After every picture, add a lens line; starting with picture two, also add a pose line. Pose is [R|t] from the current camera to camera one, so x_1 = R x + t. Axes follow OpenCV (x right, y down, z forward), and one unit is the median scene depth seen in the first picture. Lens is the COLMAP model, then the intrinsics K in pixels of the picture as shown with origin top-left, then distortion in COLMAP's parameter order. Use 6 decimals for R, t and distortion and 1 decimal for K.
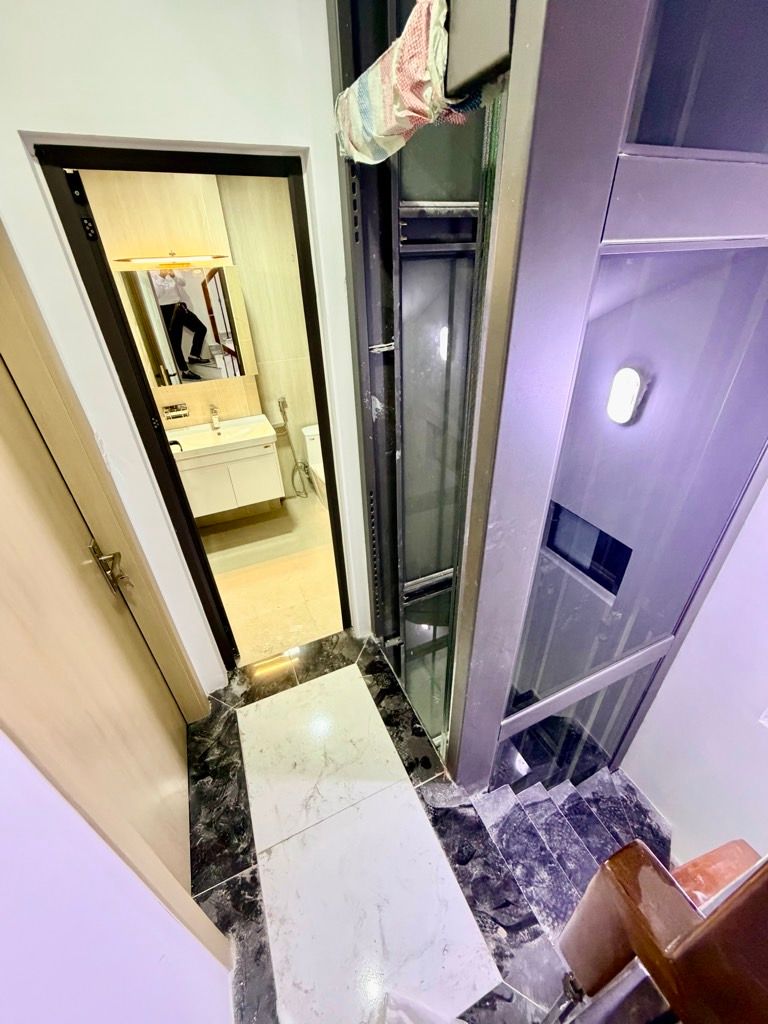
lens RADIAL K [[409.7, 0, 386.1], [0, 409.7, 512.0], [0, 0, 1]] dist [0.001750, 0.000312]
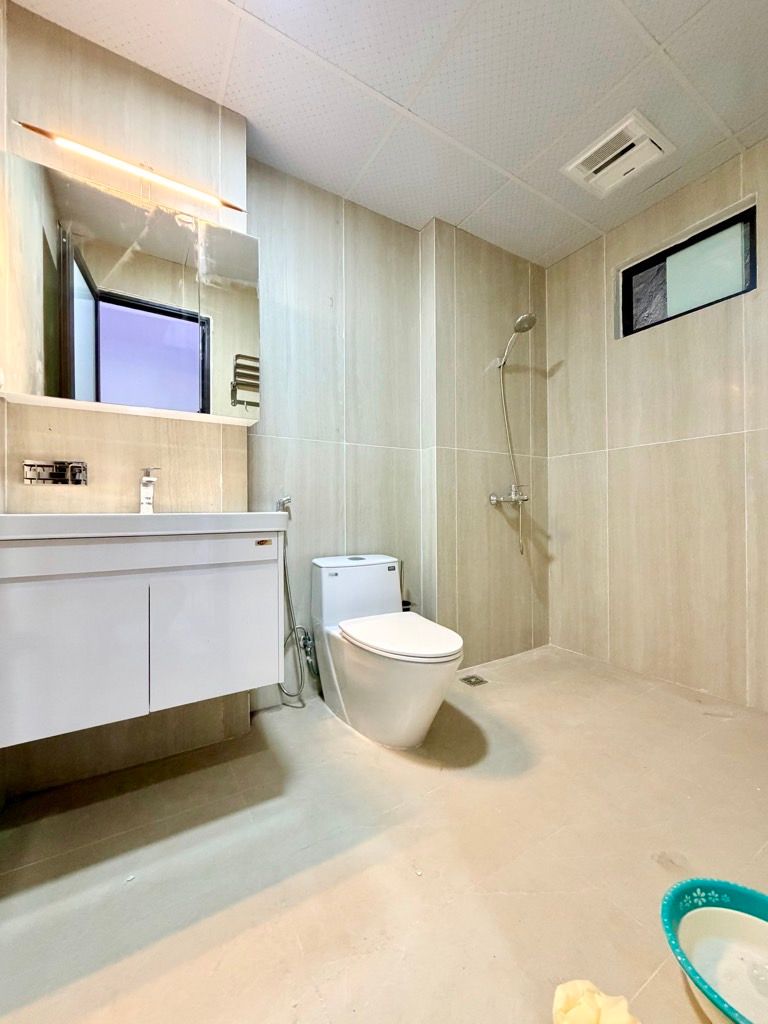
lens RADIAL K [[409.7, 0, 383.7], [0, 409.7, 511.9], [0, 0, 1]] dist [0.001750, 0.000312]
pose [[0.990916, 0.029791, 0.131140, -0.195563], [0.045006, 0.845461, -0.532138, 0.033803], [-0.126727, 0.533206, 0.836440, 0.536595]]
